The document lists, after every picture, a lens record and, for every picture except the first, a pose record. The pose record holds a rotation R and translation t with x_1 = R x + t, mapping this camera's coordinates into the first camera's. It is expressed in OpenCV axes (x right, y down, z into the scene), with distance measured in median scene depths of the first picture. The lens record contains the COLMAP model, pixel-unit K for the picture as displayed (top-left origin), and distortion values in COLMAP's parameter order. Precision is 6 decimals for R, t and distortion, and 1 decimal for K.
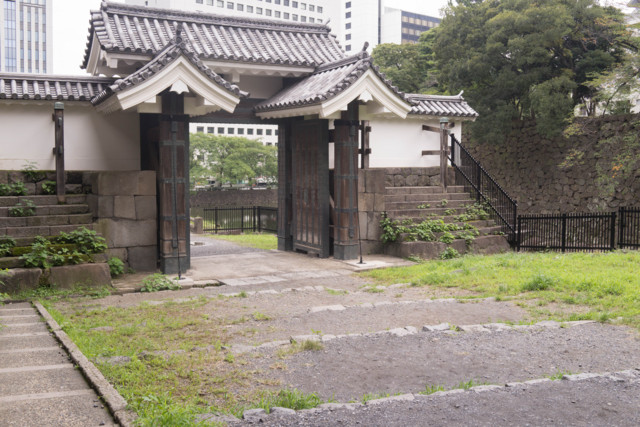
lens RADIAL K [[654.8, 0, 319.8], [0, 654.8, 233.3], [0, 0, 1]] dist [-0.066750, -0.035914]
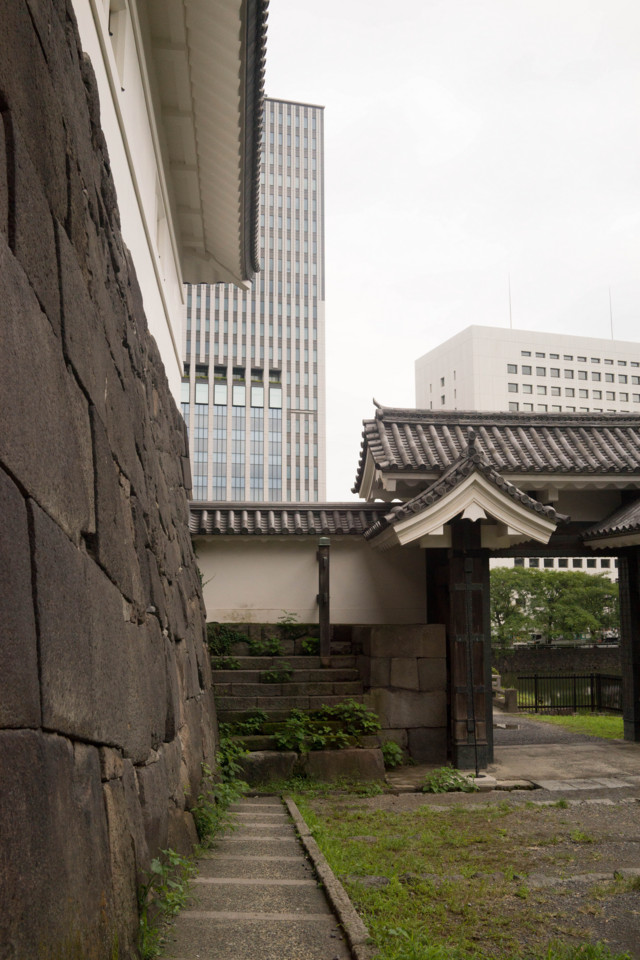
lens RADIAL K [[982.2, 0, 320.0], [0, 982.2, 480.0], [0, 0, 1]] dist [-0.066750, -0.035914]
pose [[0.914466, -0.060818, -0.400067, 0.074662], [-0.031925, 0.974717, -0.221151, -0.005138], [0.403402, 0.215007, 0.889404, -0.085272]]
